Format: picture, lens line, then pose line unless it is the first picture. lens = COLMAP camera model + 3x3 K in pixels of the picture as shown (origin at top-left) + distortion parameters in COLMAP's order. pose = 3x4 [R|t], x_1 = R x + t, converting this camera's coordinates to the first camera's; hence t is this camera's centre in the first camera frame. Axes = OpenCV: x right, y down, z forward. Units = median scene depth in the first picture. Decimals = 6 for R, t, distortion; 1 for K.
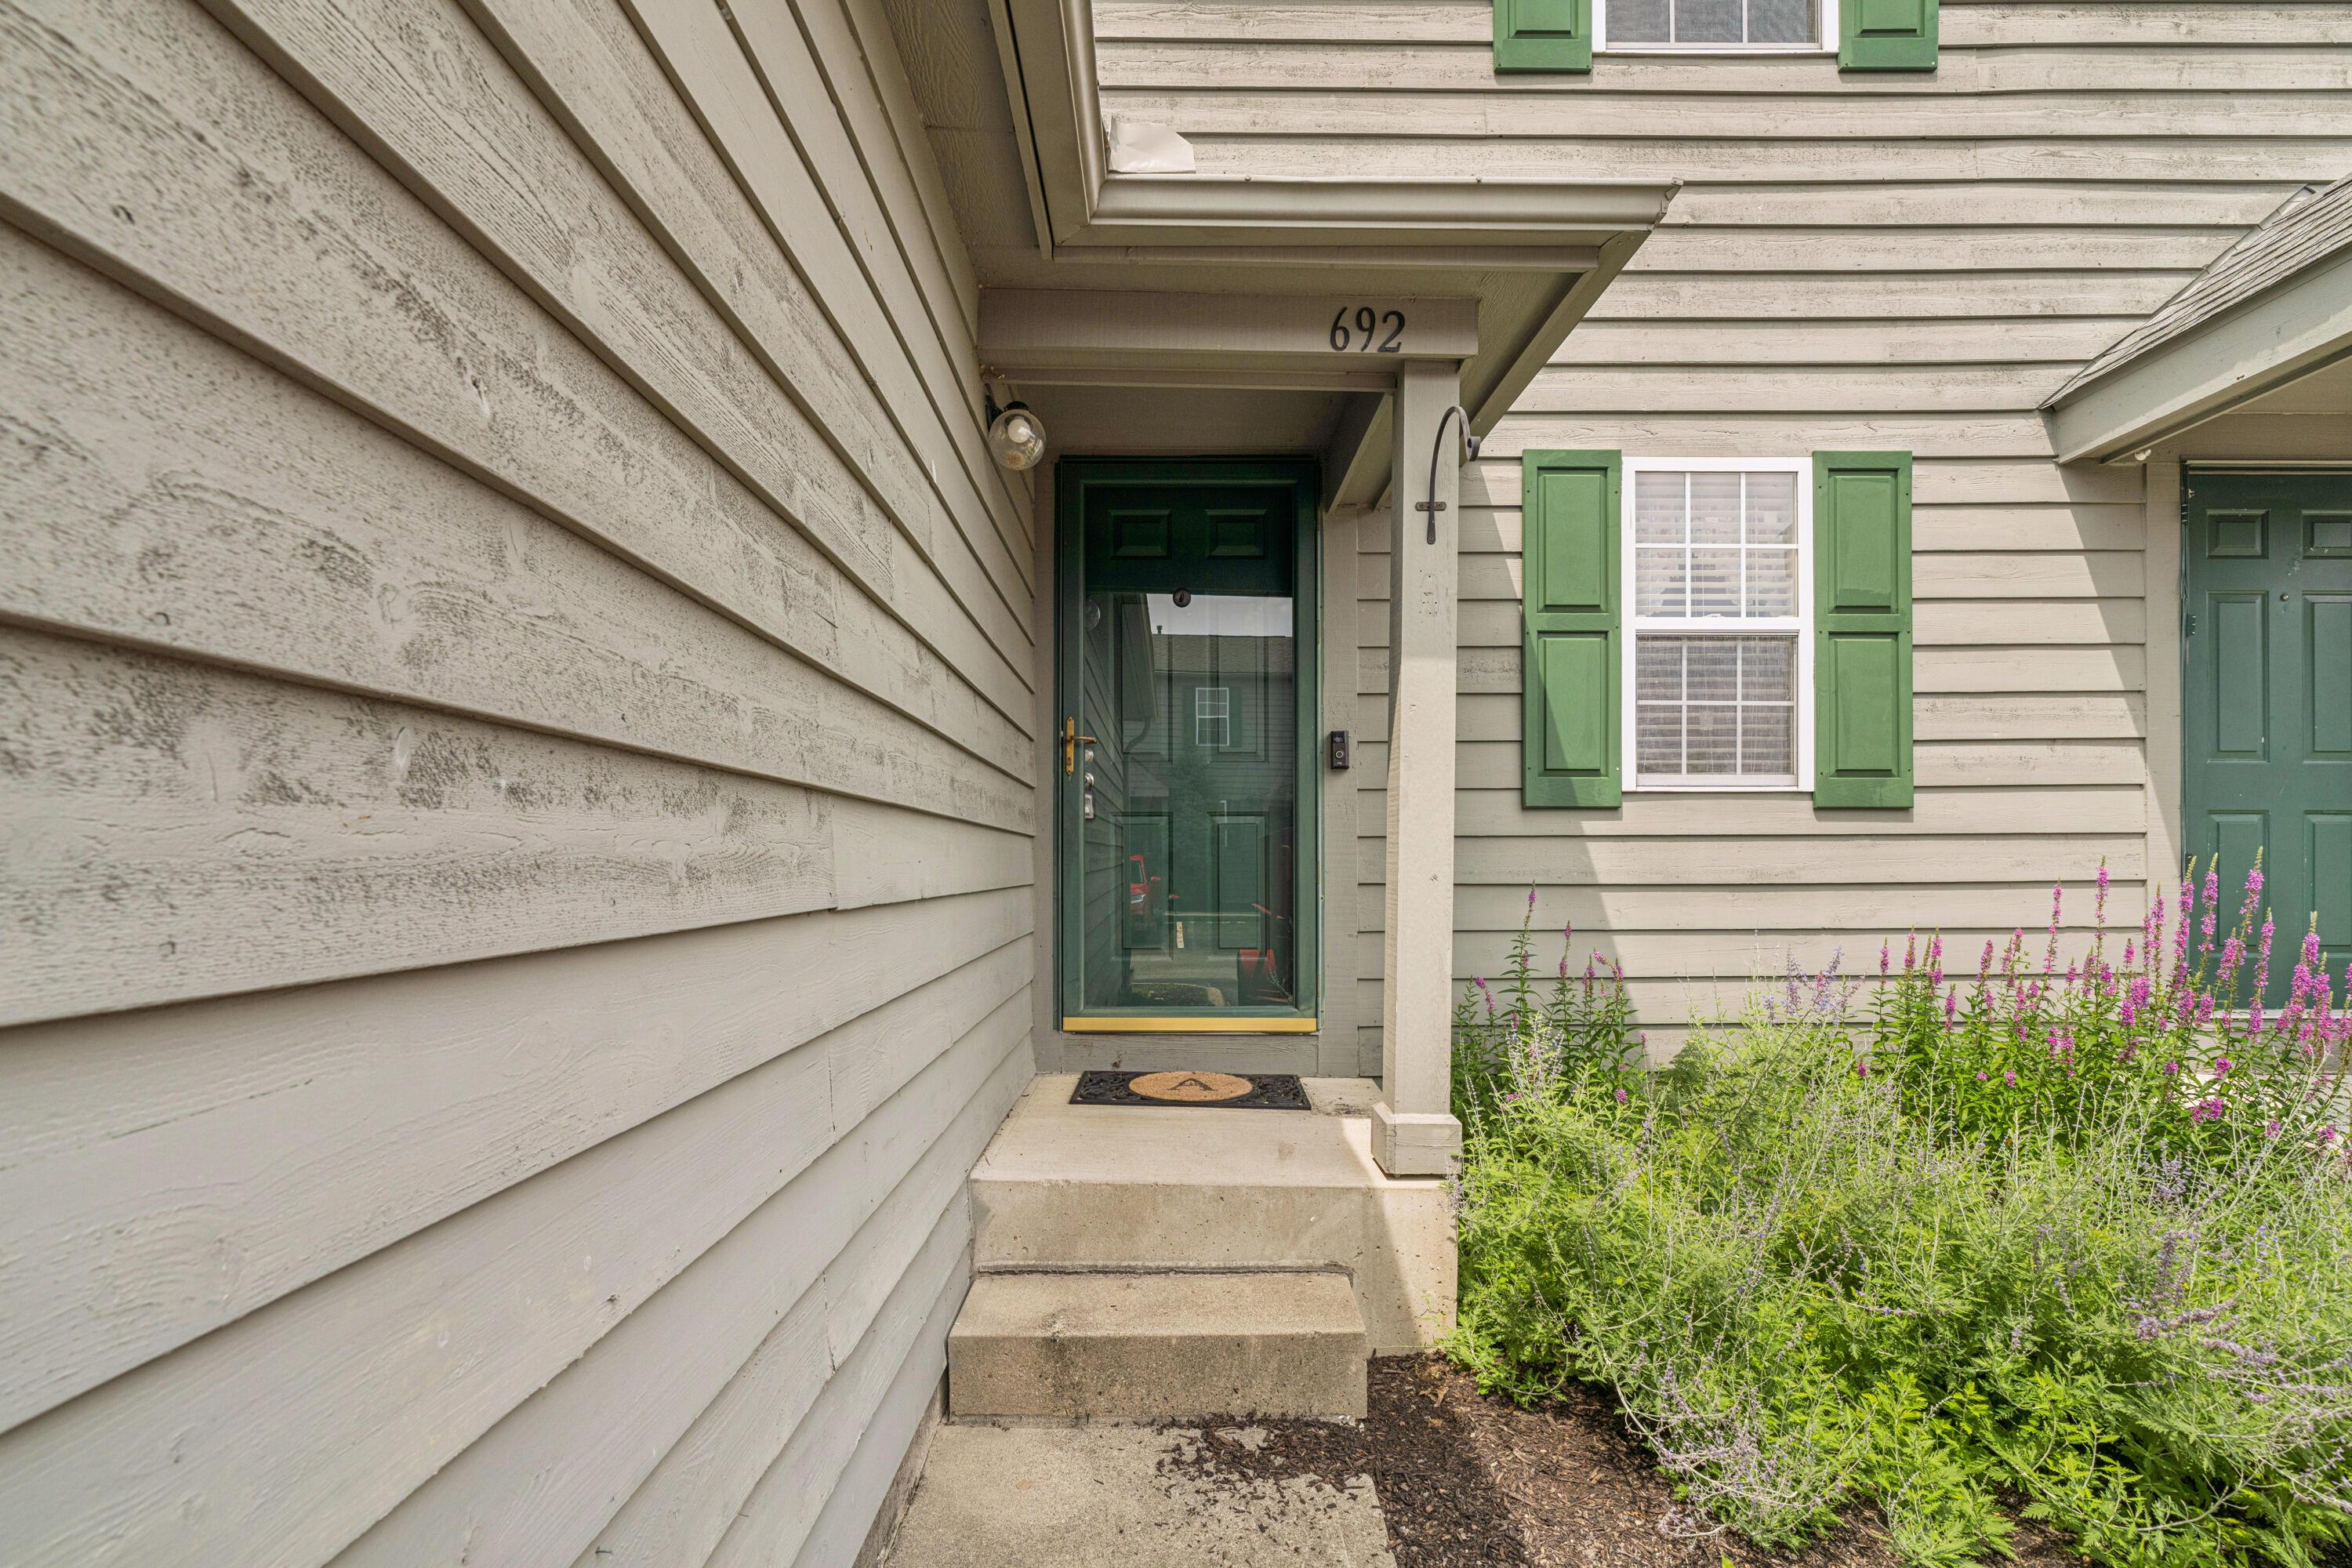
lens RADIAL K [[1061.6, 0, 1166.6], [0, 1061.6, 842.0], [0, 0, 1]] dist [-0.003562, 0.000101]
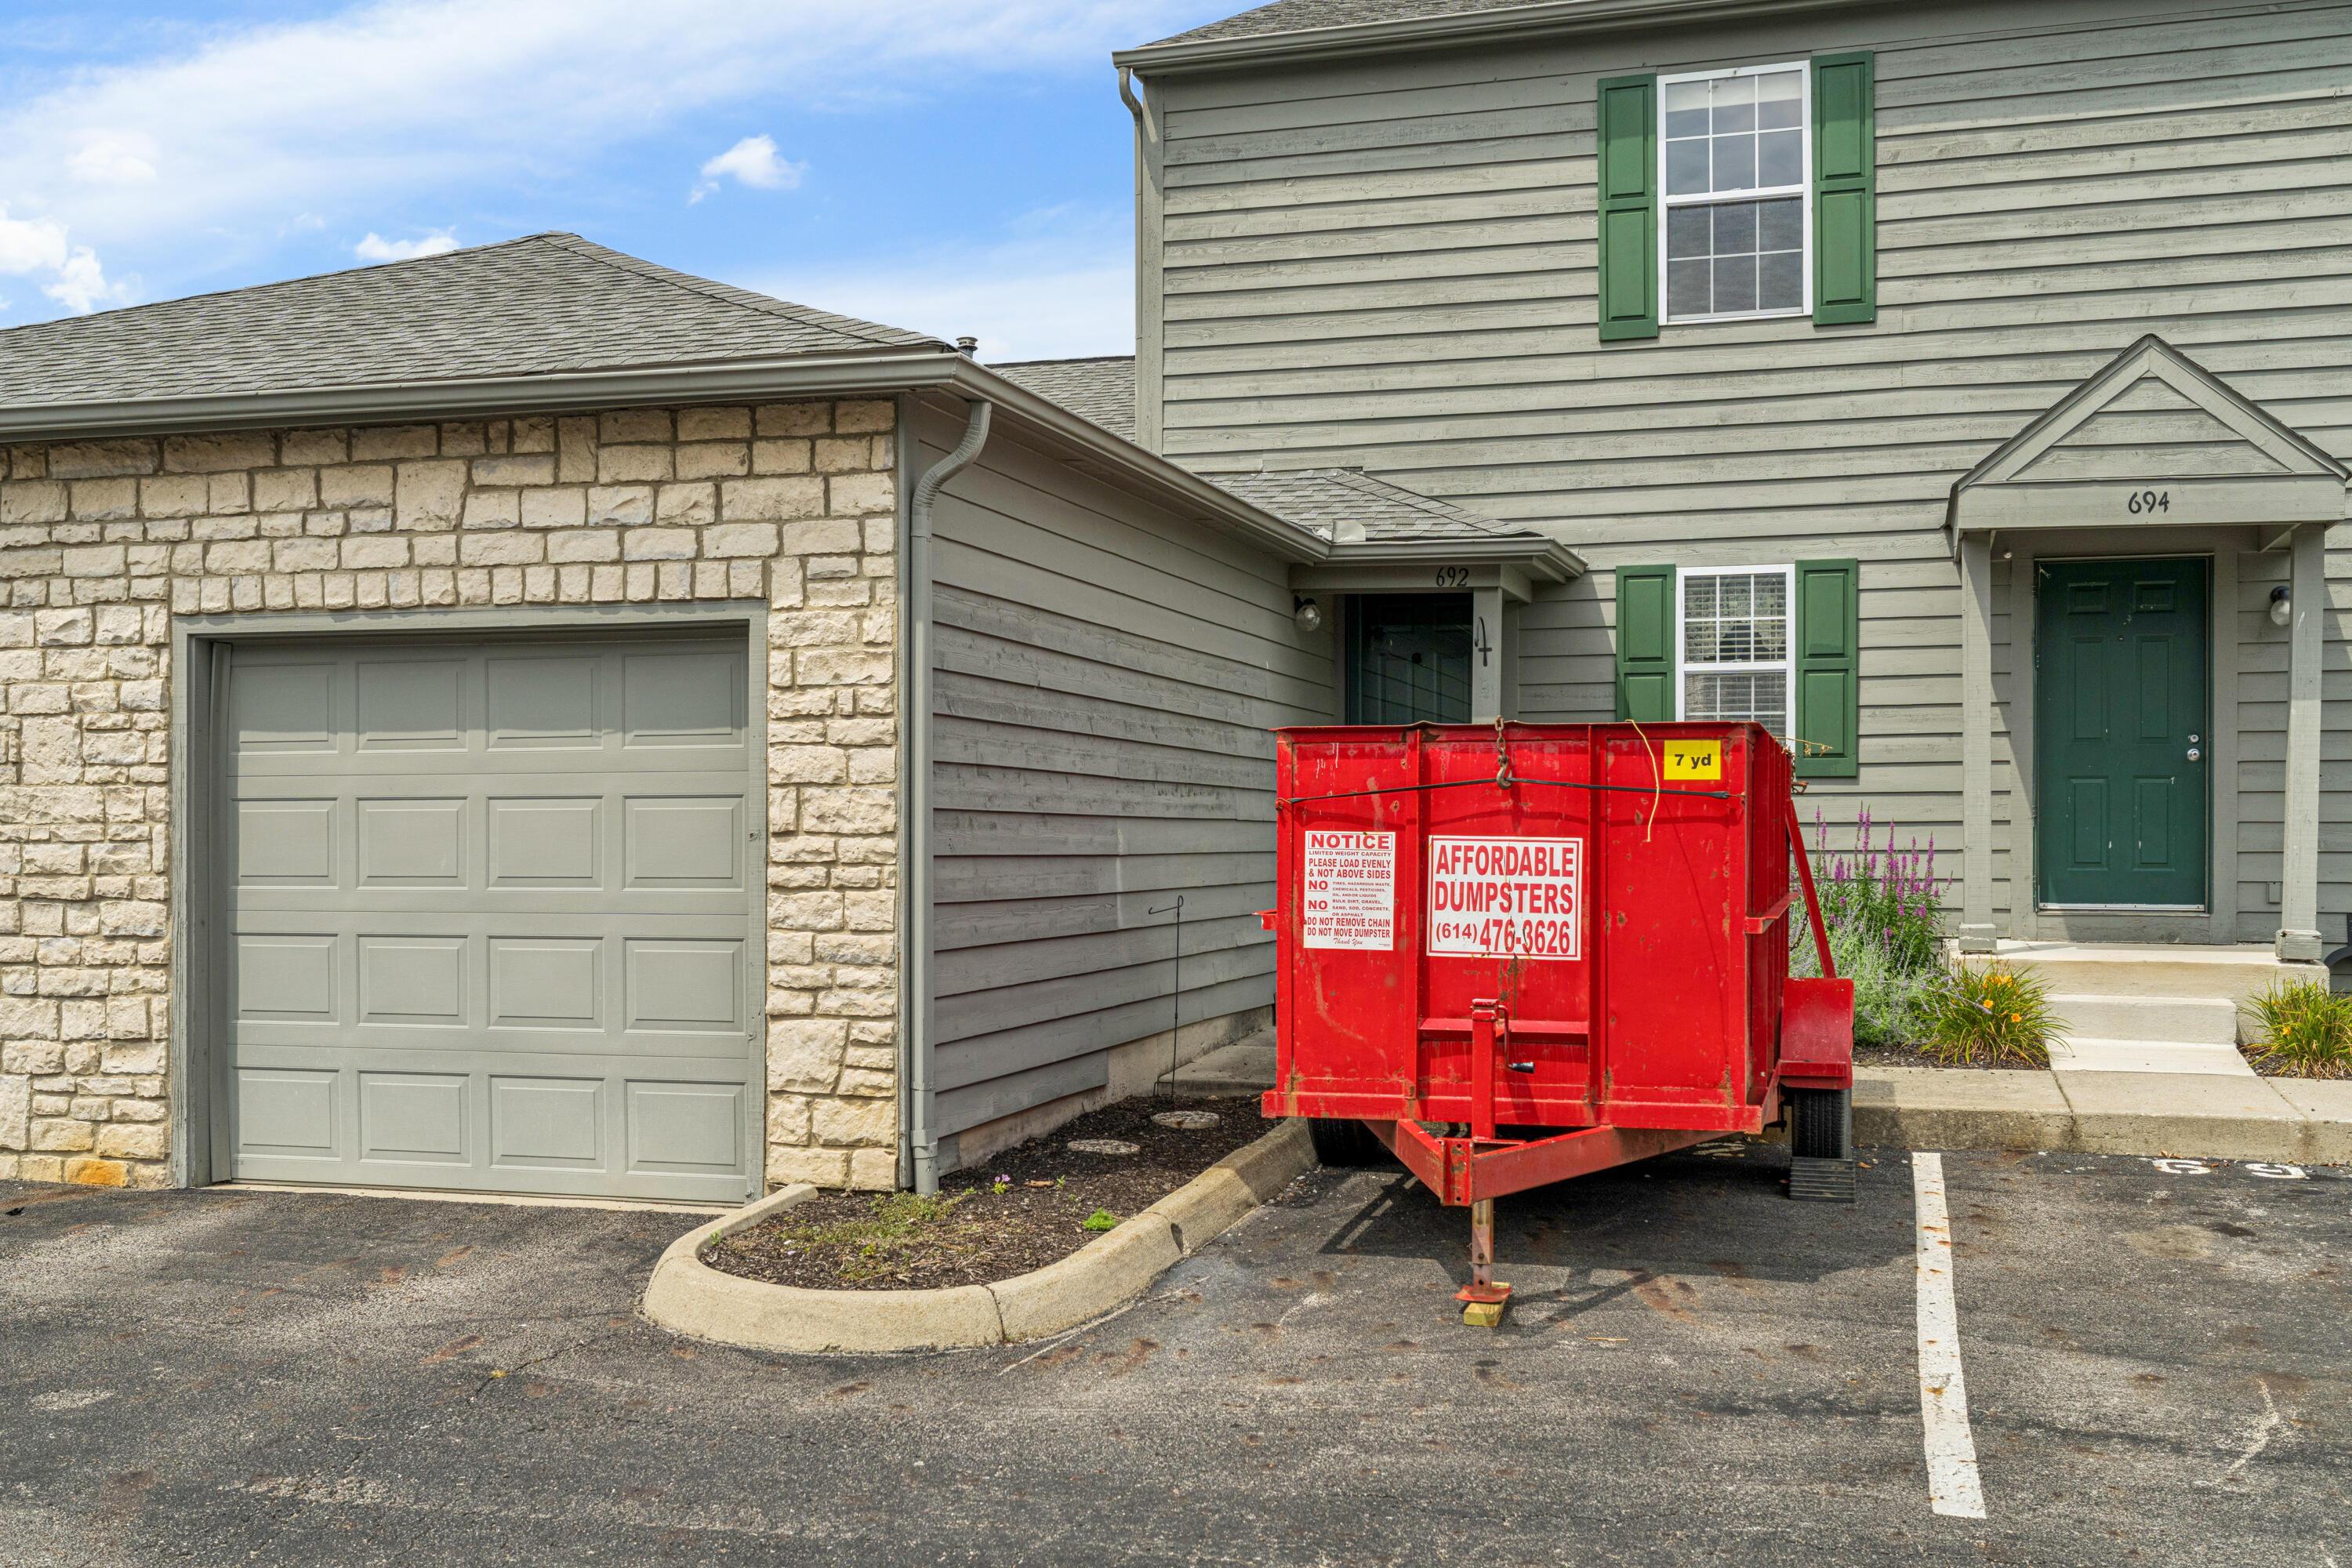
lens RADIAL K [[2321.7, 0, 1176.0], [0, 2321.7, 784.0], [0, 0, 1]] dist [-0.051909, -0.001070]
pose [[0.955294, -0.004141, -0.295630, 0.753651], [0.003628, 0.999991, -0.002283, -0.016116], [0.295636, 0.001109, 0.955300, -2.726316]]
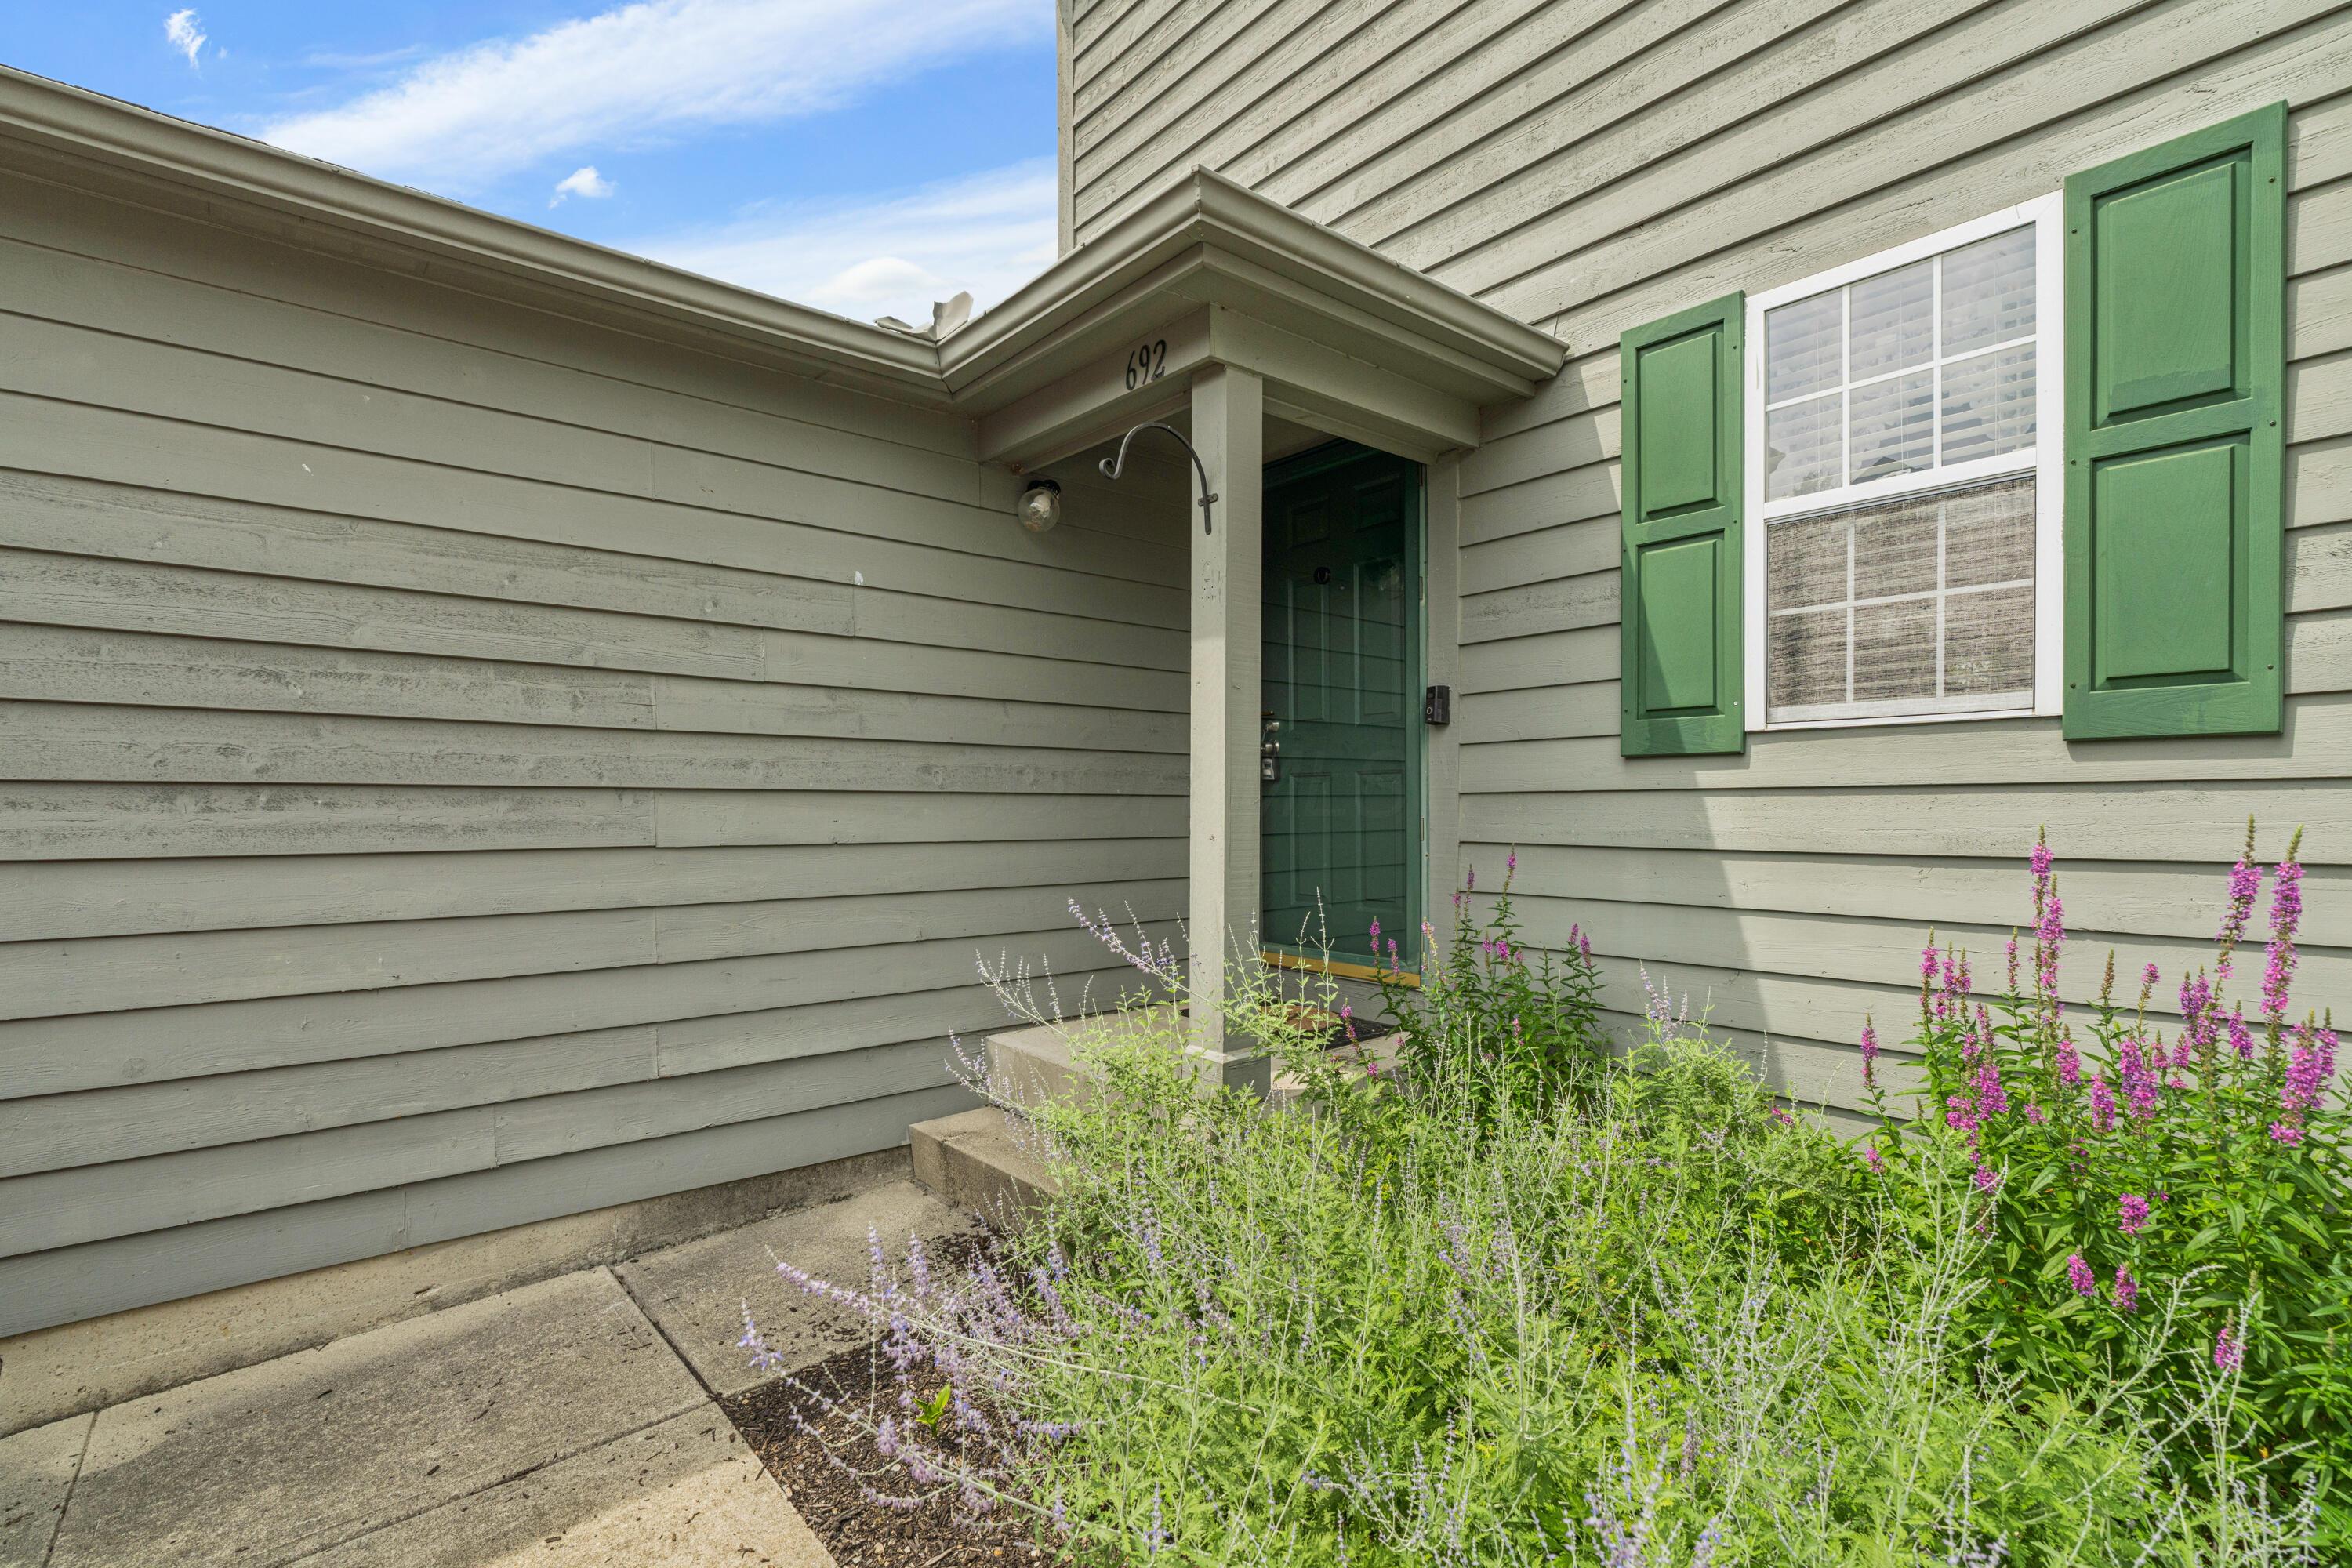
lens RADIAL K [[1069.1, 0, 1198.6], [0, 1069.1, 804.8], [0, 0, 1]] dist [-0.005155, 0.004368]
pose [[0.656473, -0.003651, -0.754341, 0.753475], [0.015473, 0.999843, 0.008626, -0.006834], [0.754191, -0.017334, 0.656426, 0.181460]]
